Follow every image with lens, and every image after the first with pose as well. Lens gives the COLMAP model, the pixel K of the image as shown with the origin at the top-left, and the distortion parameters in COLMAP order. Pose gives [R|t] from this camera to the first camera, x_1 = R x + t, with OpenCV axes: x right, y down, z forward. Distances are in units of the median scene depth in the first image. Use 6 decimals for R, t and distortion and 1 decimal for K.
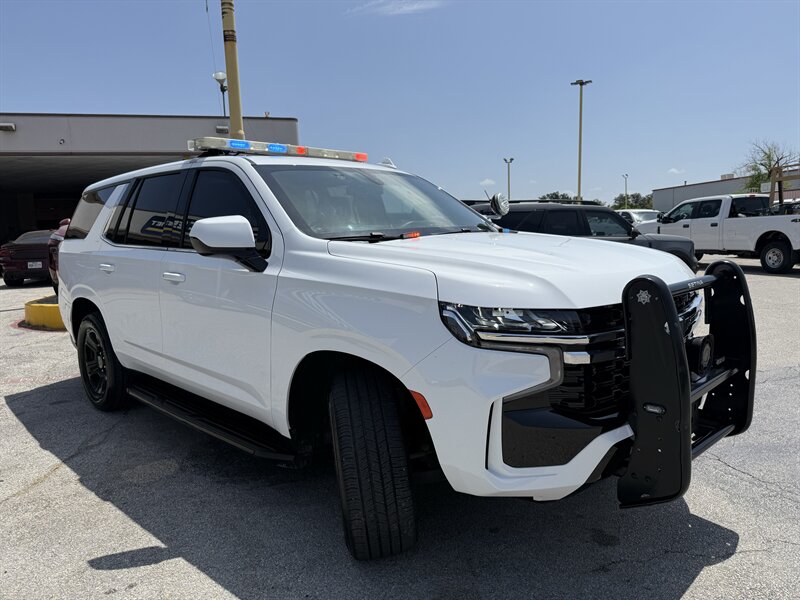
lens RADIAL K [[582.4, 0, 397.9], [0, 582.4, 279.8], [0, 0, 1]] dist [0.095514, -0.171681]
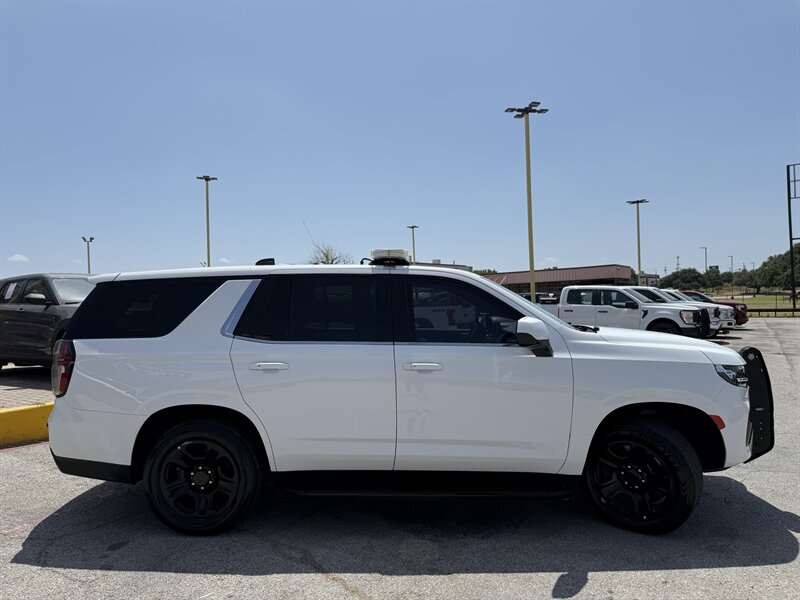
lens RADIAL K [[582.4, 0, 397.9], [0, 582.4, 279.8], [0, 0, 1]] dist [0.095514, -0.171681]
pose [[0.723851, 0.043396, 0.688591, -1.518907], [0.055285, 0.991163, -0.120580, -0.047307], [-0.687738, 0.125351, 0.715055, 0.235747]]
